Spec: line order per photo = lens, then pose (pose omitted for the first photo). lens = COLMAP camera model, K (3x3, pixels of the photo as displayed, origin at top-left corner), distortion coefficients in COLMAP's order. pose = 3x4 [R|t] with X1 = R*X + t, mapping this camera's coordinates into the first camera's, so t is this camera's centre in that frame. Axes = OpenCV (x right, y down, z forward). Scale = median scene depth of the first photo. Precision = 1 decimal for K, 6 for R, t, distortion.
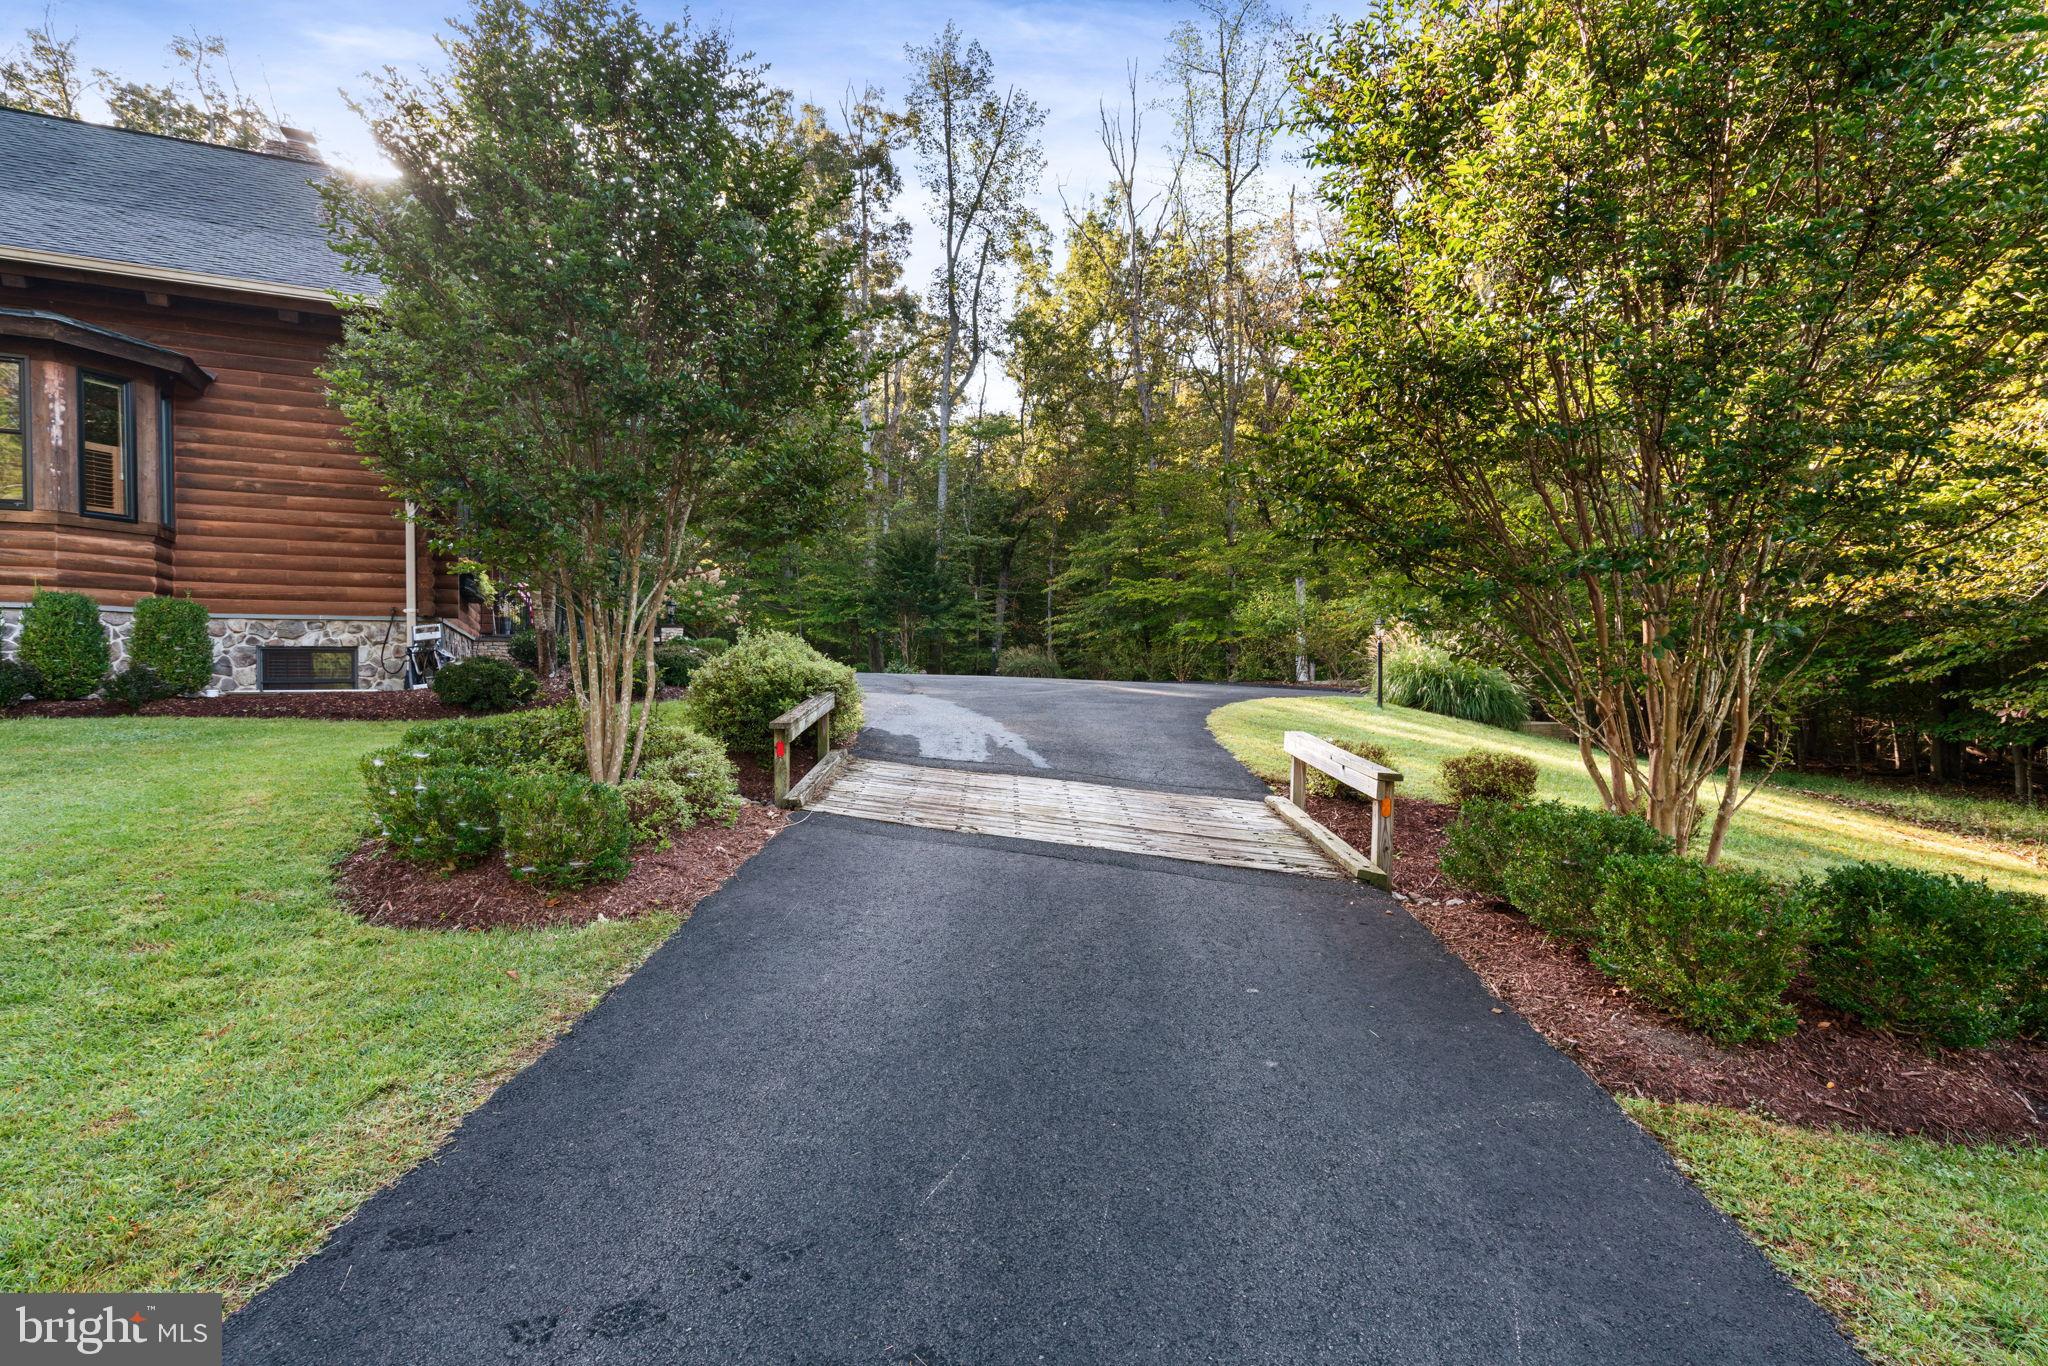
lens RADIAL K [[1000.7, 0, 1022.0], [0, 1000.7, 682.0], [0, 0, 1]] dist [-0.002347, -0.000461]
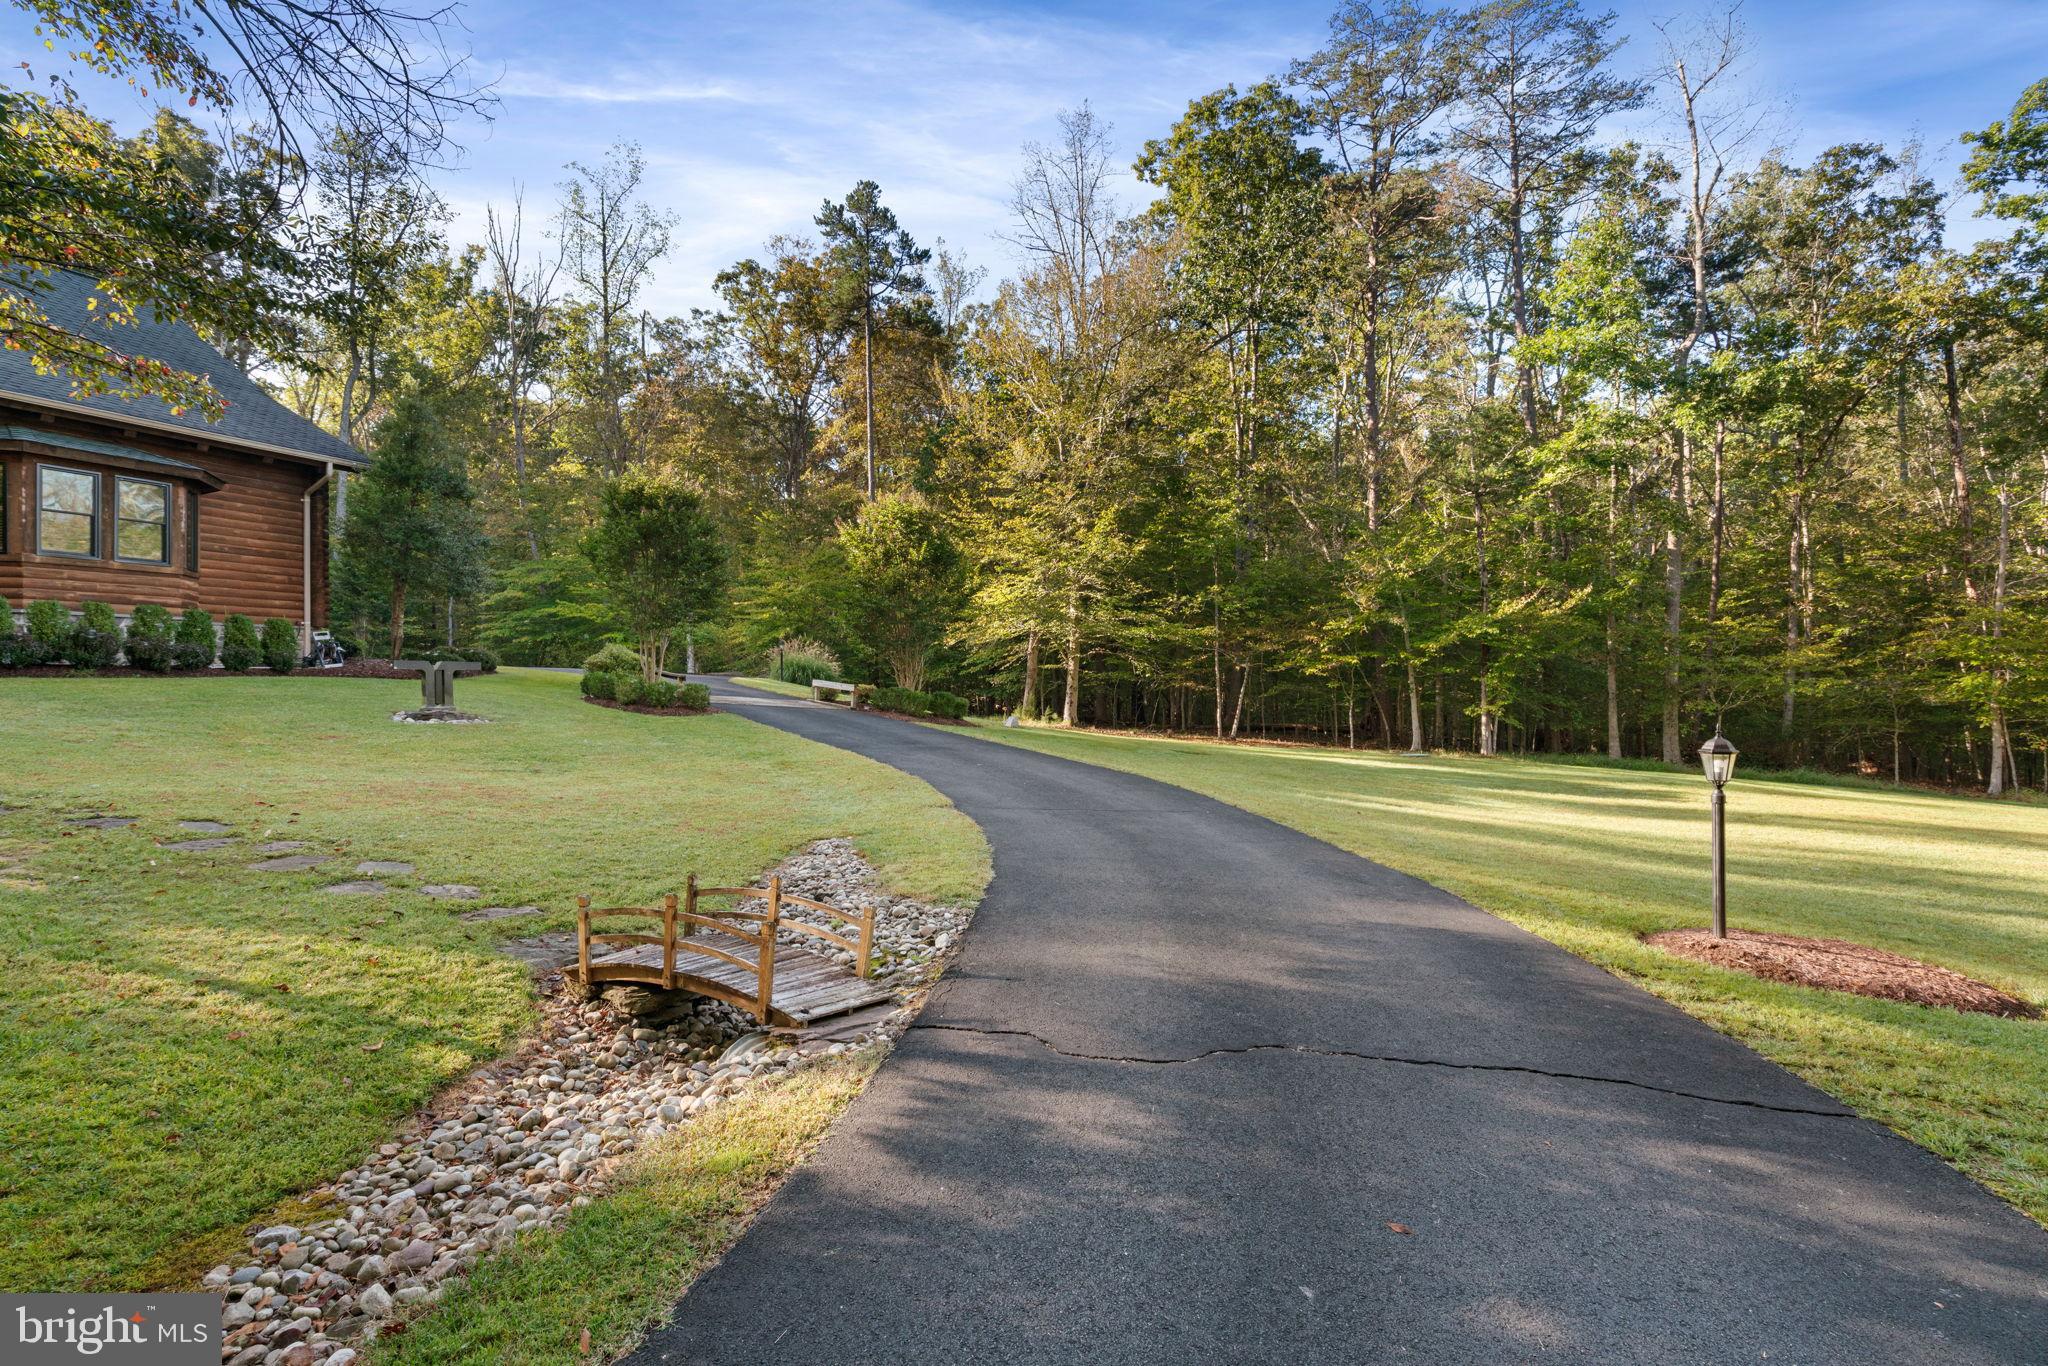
lens RADIAL K [[1000.7, 0, 1023.2], [0, 1000.7, 684.7], [0, 0, 1]] dist [-0.002347, -0.000461]
pose [[0.741708, 0.000934, 0.670722, -0.857948], [0.001119, 0.999996, -0.002630, 0.043861], [-0.670722, 0.002701, 0.741704, -1.160881]]
